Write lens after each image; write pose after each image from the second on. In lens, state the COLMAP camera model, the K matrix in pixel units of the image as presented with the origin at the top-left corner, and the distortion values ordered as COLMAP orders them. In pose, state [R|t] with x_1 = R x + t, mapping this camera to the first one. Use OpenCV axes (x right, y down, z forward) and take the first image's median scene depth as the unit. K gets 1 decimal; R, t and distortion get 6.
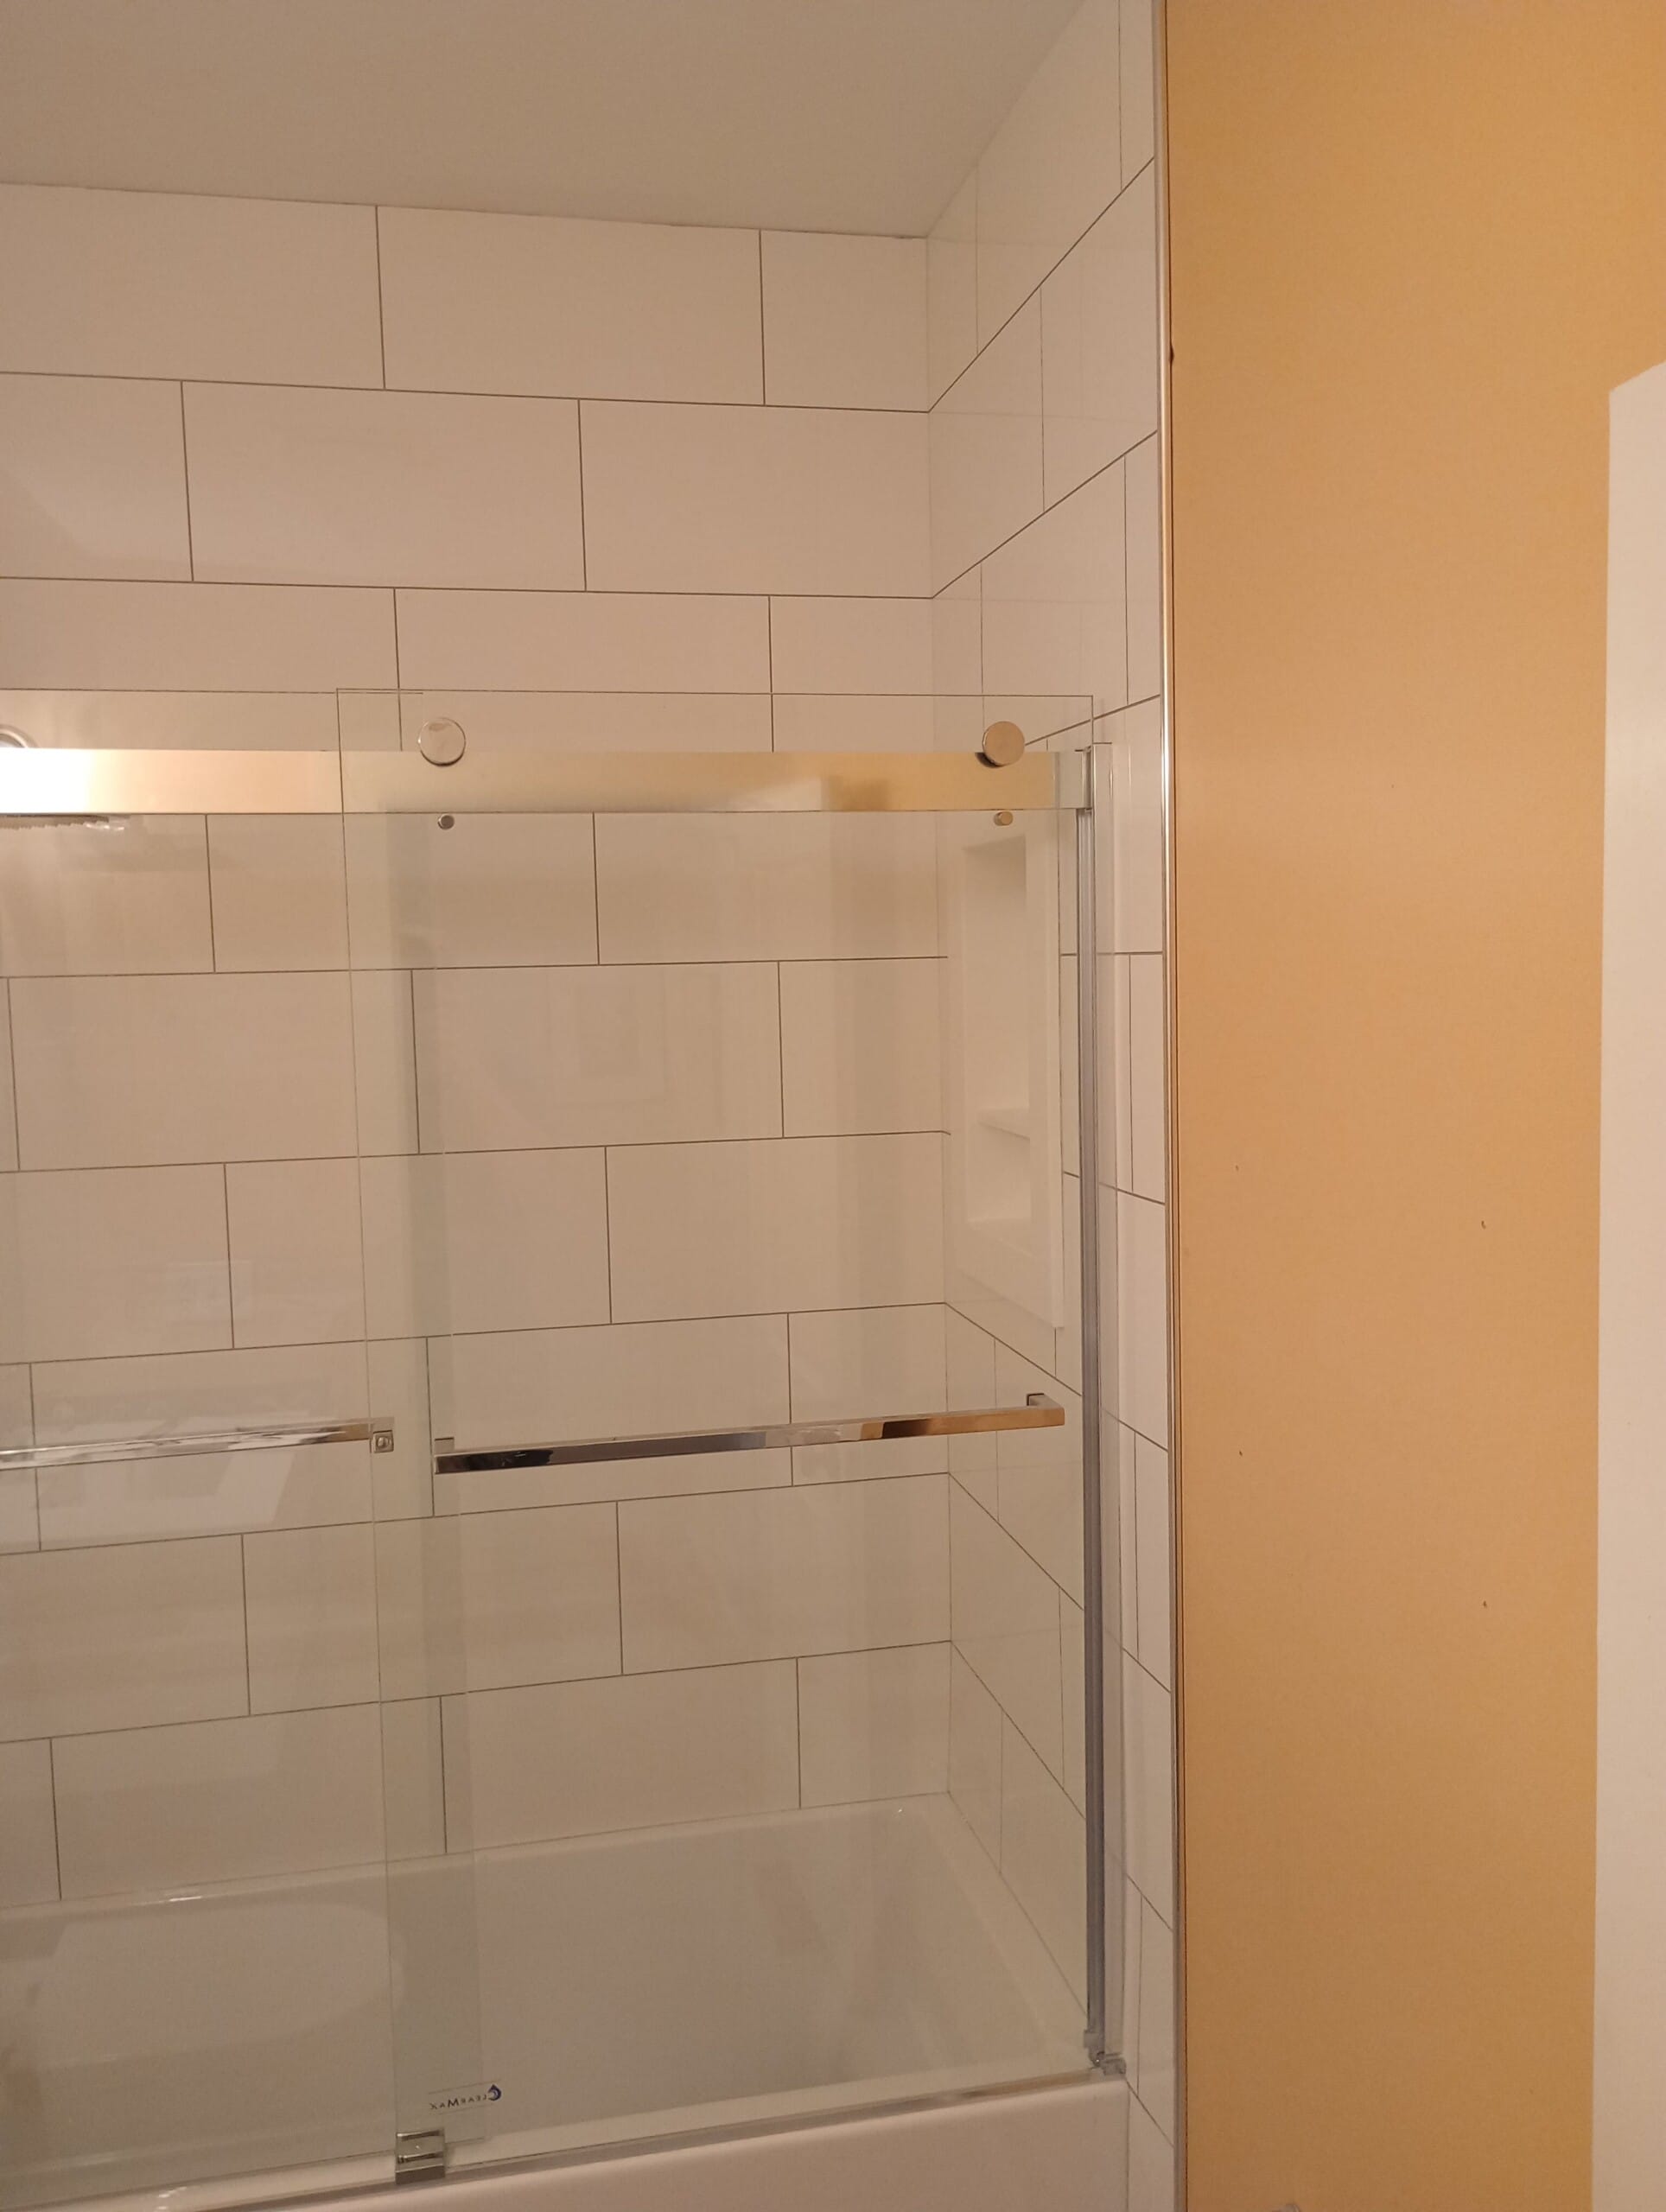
lens RADIAL K [[1796.6, 0, 833.0], [0, 1796.6, 1106.0], [0, 0, 1]] dist [0.012354, -0.005658]
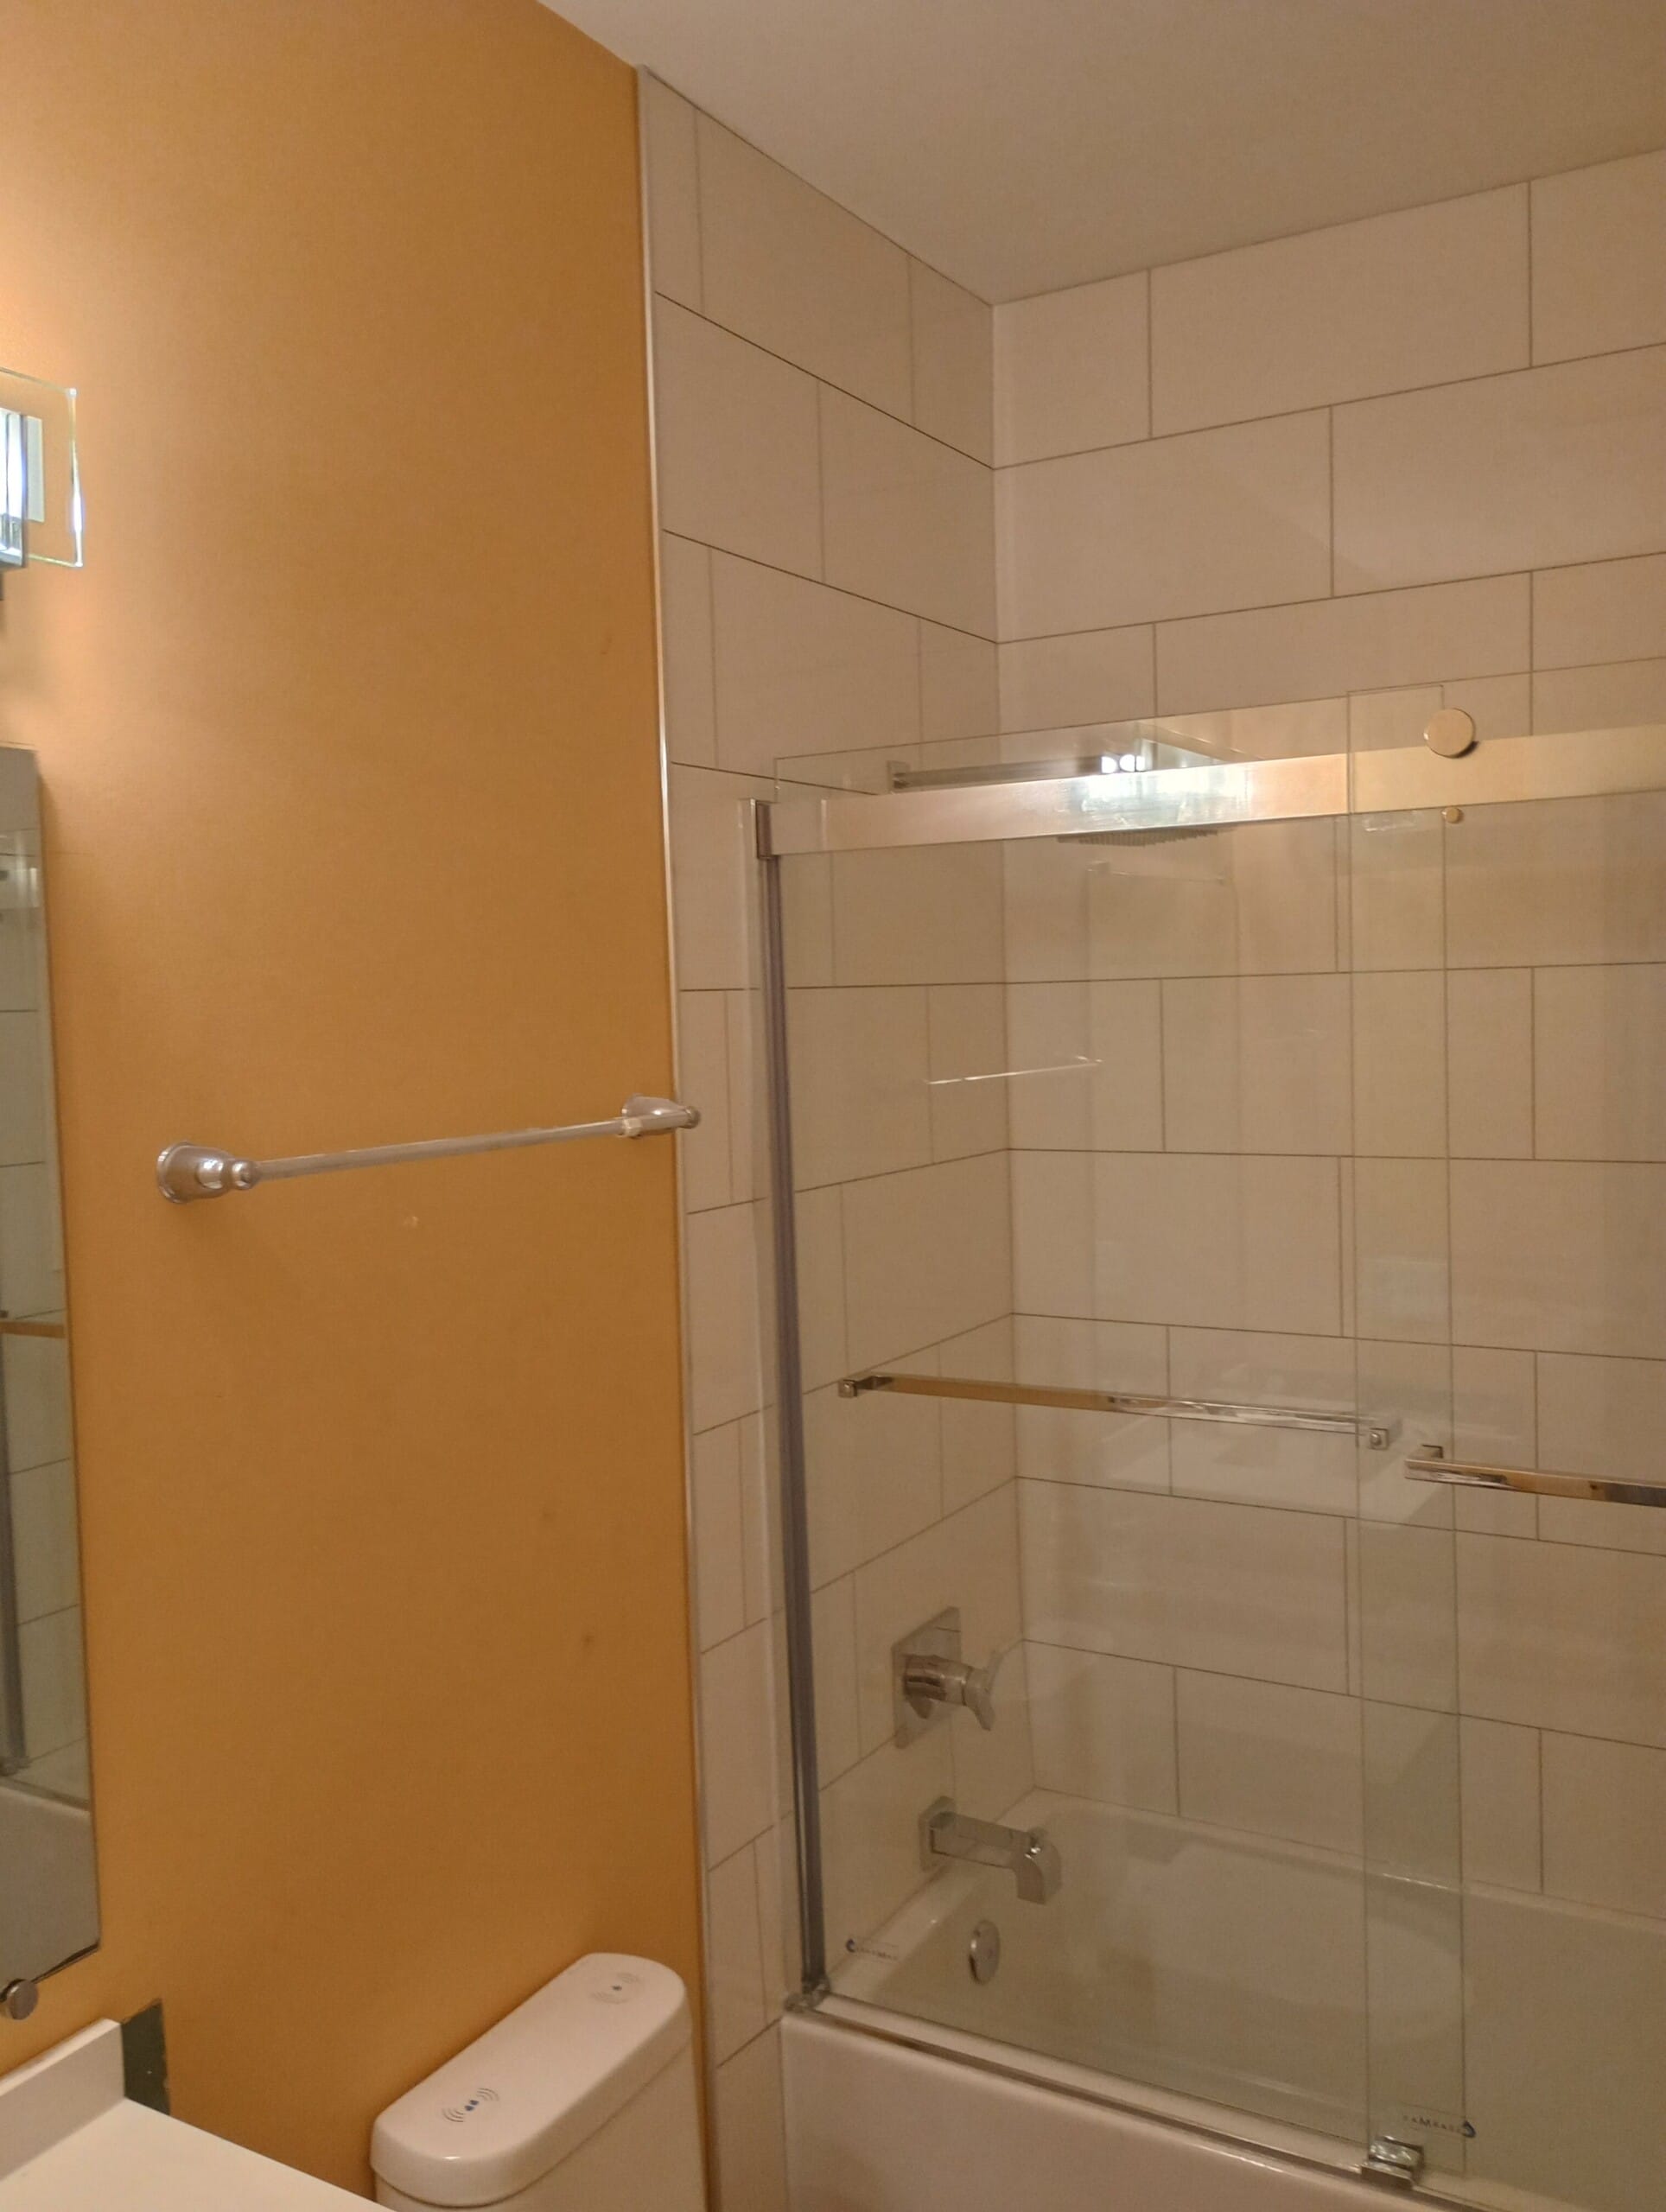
lens RADIAL K [[1831.3, 0, 833.0], [0, 1831.3, 1106.0], [0, 0, 1]] dist [0.048784, -0.092599]
pose [[0.735203, 0.042604, -0.676507, 0.186135], [-0.039101, 0.999027, 0.020420, -0.007003], [0.676718, 0.011439, 0.736153, 0.034539]]
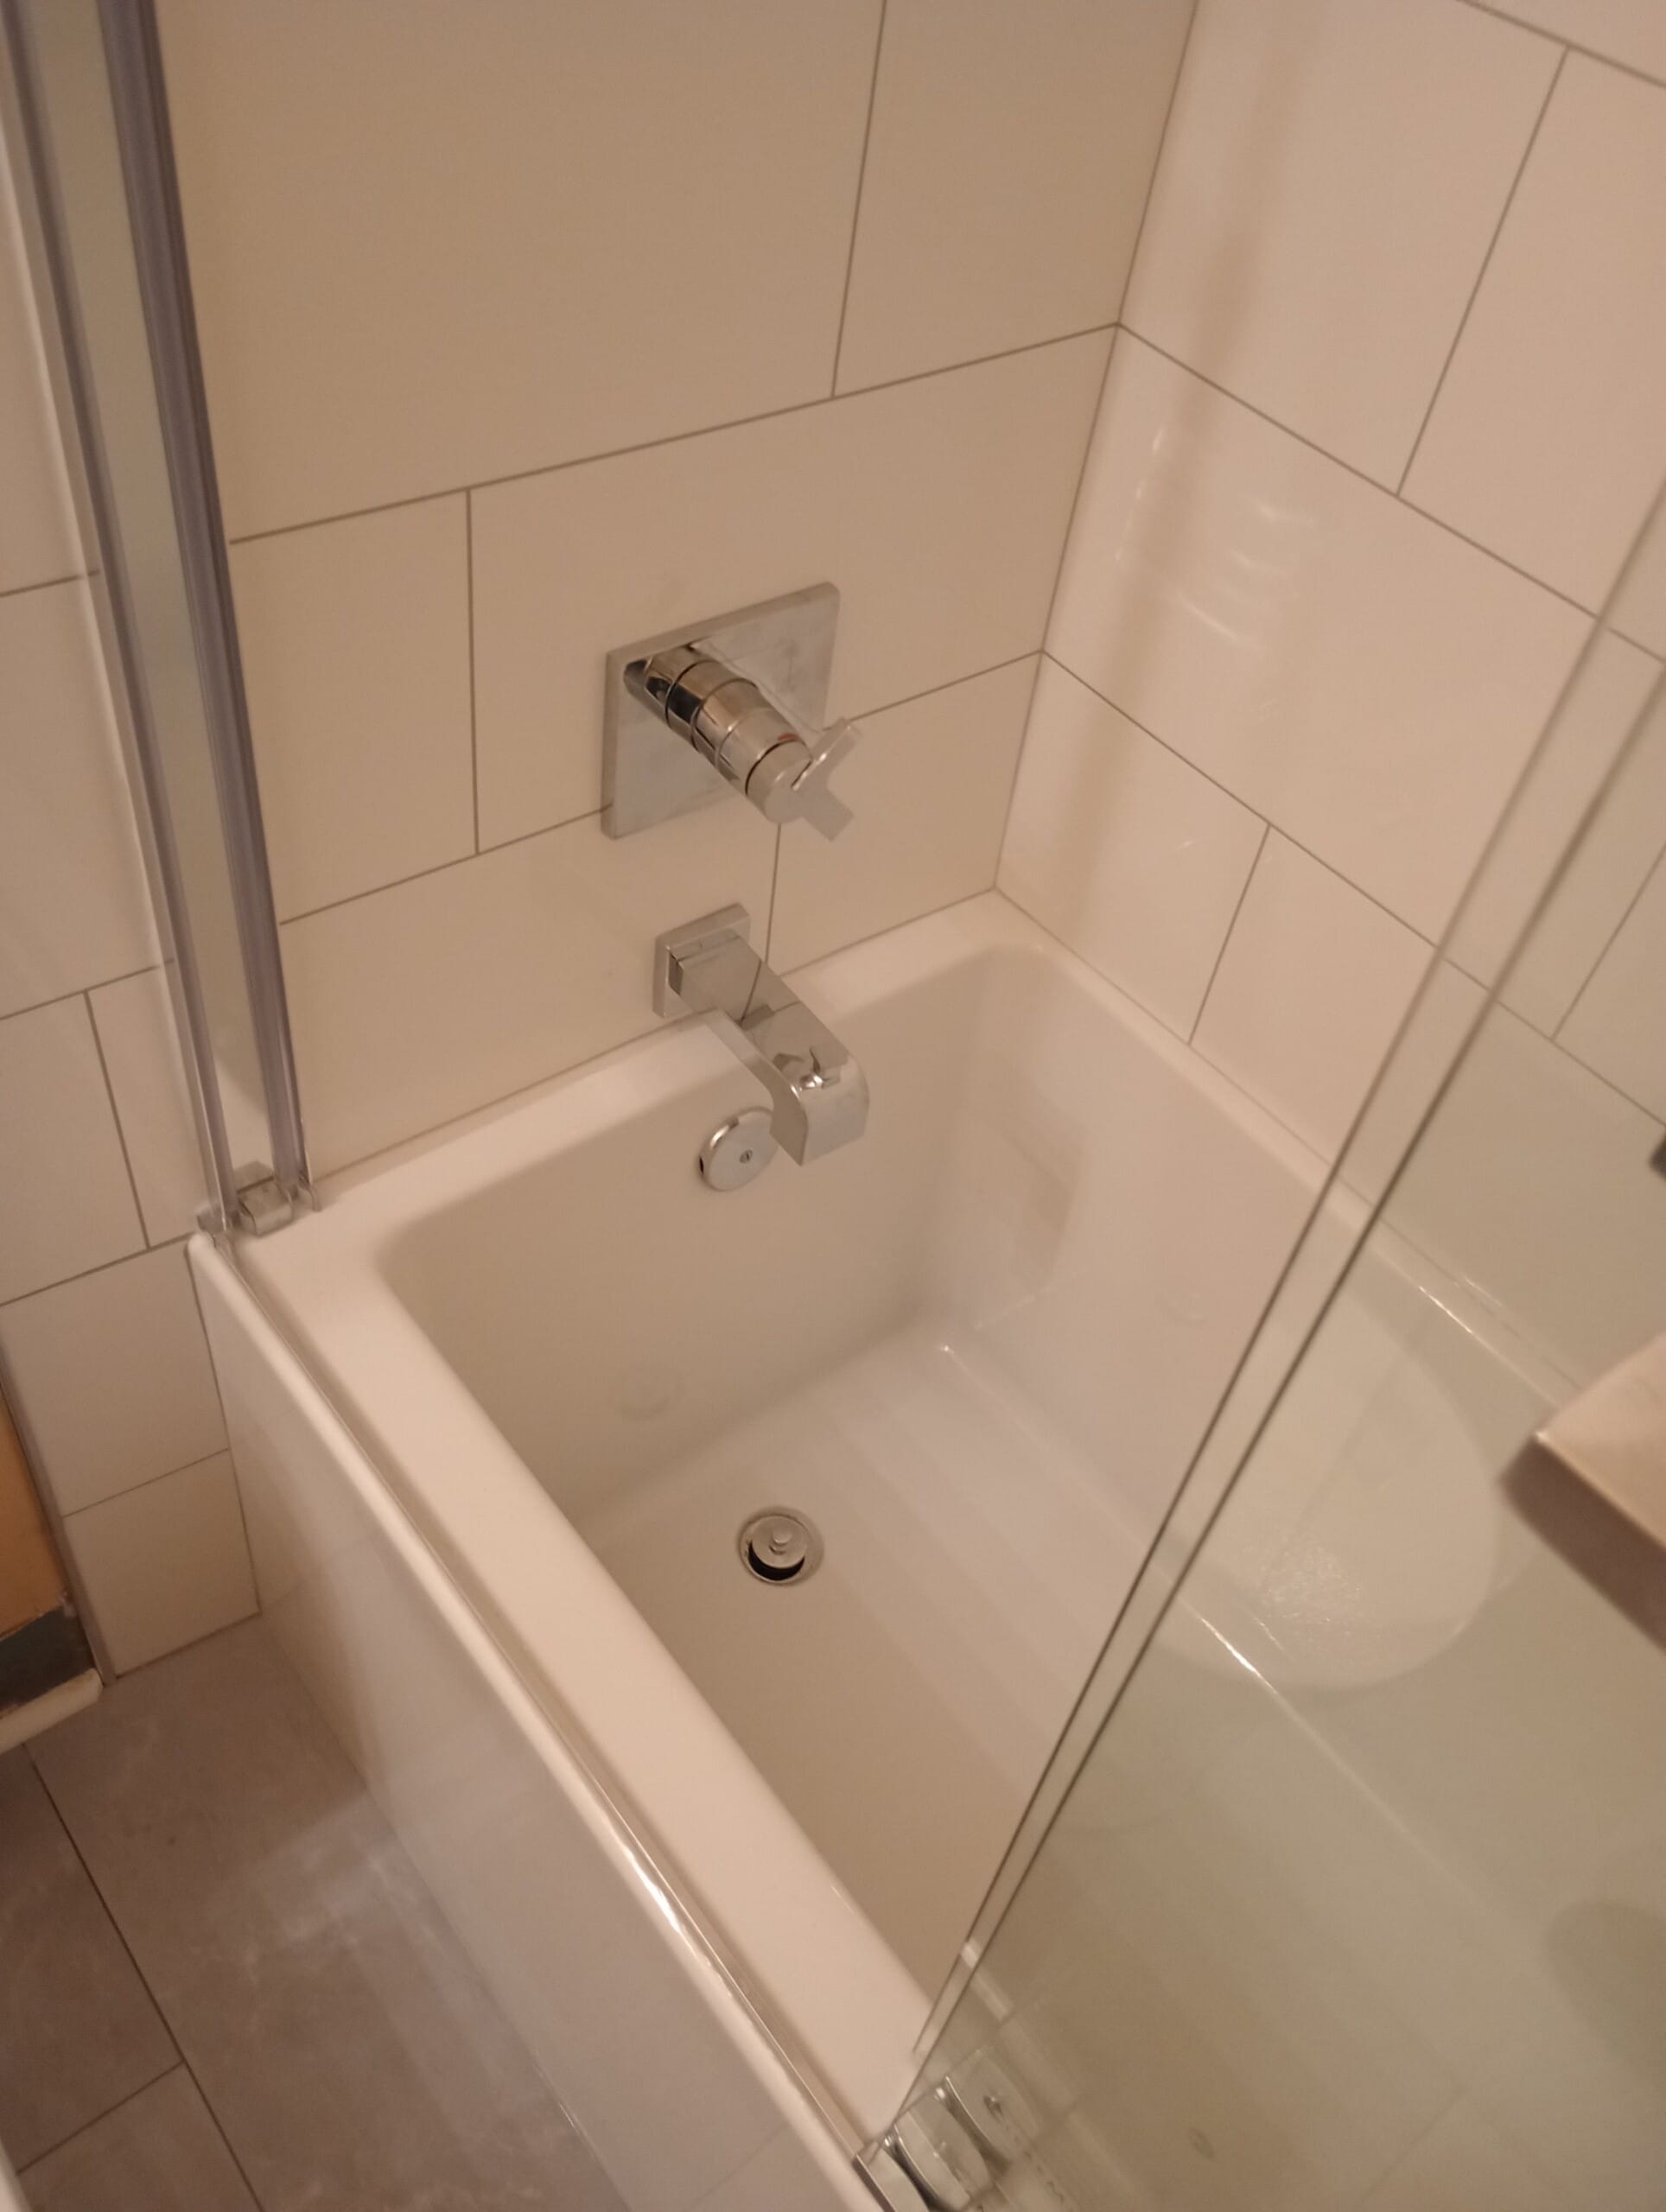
lens RADIAL K [[1826.1, 0, 833.0], [0, 1826.1, 1106.0], [0, 0, 1]] dist [0.001788, 0.000362]
pose [[0.437159, 0.710726, -0.551145, -0.158333], [-0.206037, 0.675646, 0.707850, 0.061417], [0.875466, -0.195887, 0.441801, 0.743788]]
